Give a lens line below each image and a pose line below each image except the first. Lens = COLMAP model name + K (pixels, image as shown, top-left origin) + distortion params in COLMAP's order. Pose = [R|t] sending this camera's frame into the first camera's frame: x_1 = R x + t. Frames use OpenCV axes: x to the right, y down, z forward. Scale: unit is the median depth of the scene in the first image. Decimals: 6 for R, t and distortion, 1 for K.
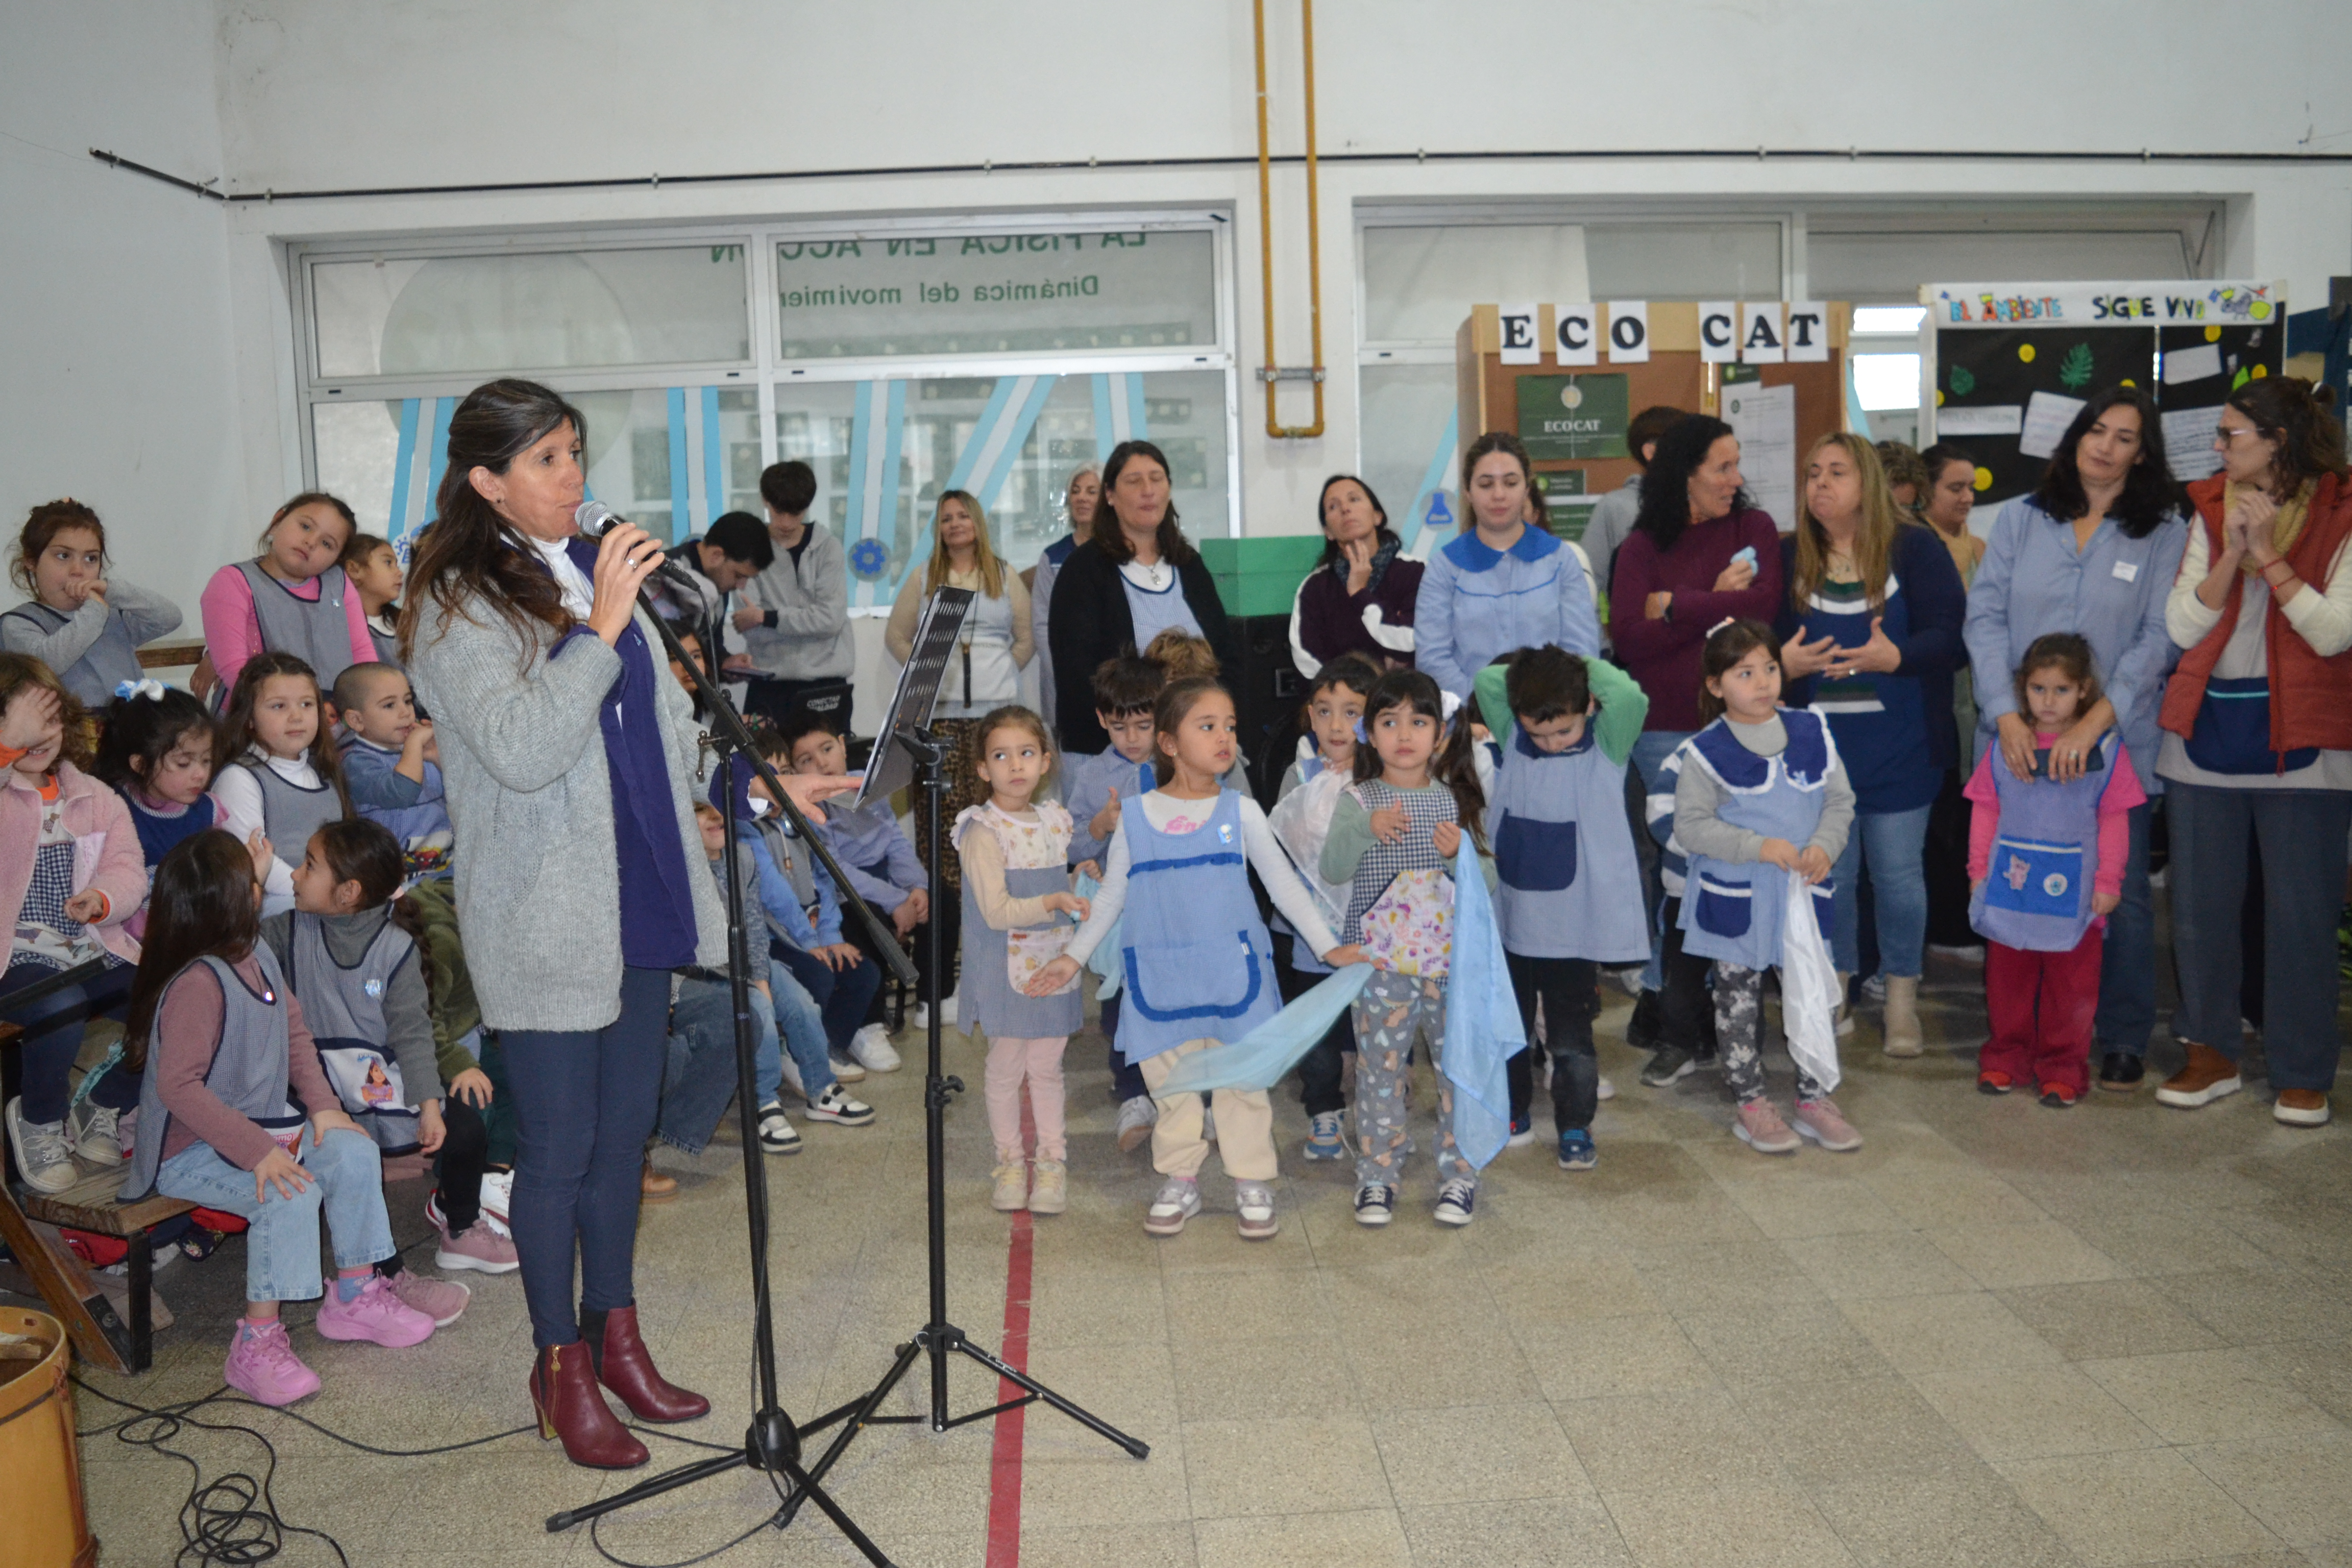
lens RADIAL K [[1867.2, 0, 1168.4], [0, 1867.2, 764.6], [0, 0, 1]] dist [-0.095898, 0.024509]
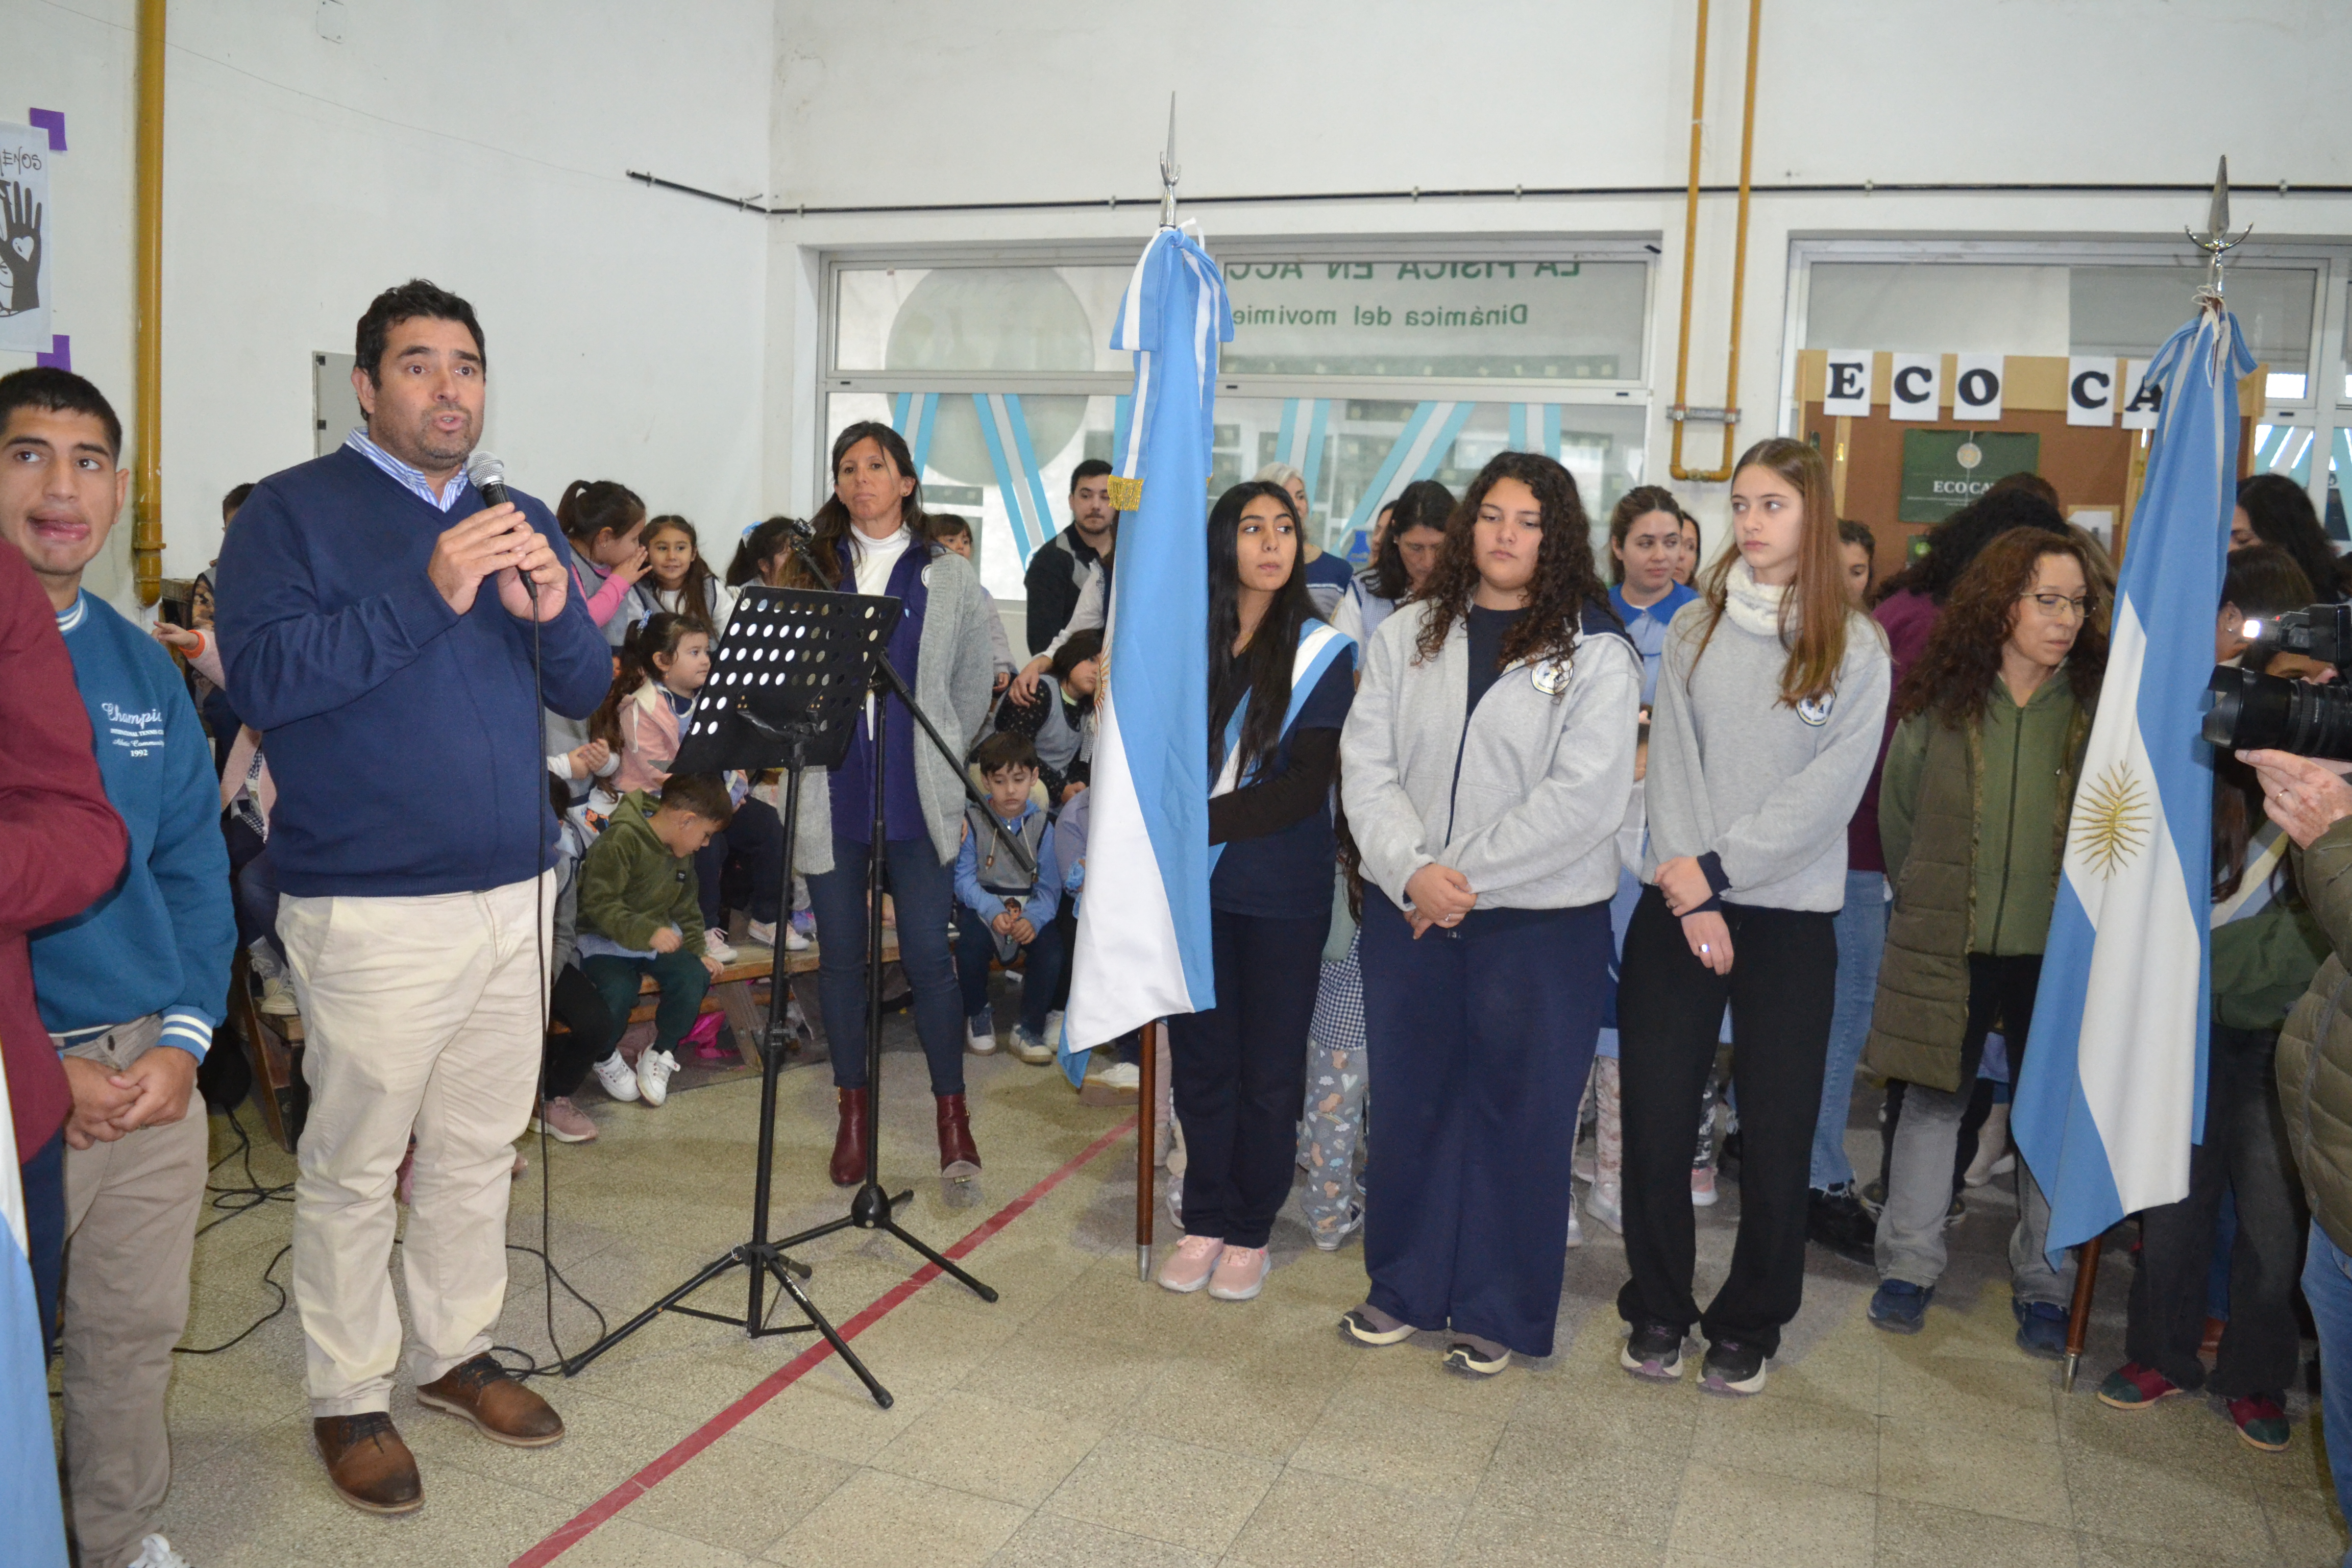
lens RADIAL K [[1867.2, 0, 1168.8], [0, 1867.2, 773.9], [0, 0, 1]] dist [-0.095898, 0.024509]
pose [[0.908904, 0.124154, -0.398094, 0.217512], [-0.124495, 0.991903, 0.025107, -0.016619], [0.397988, 0.026741, 0.917001, 0.026899]]
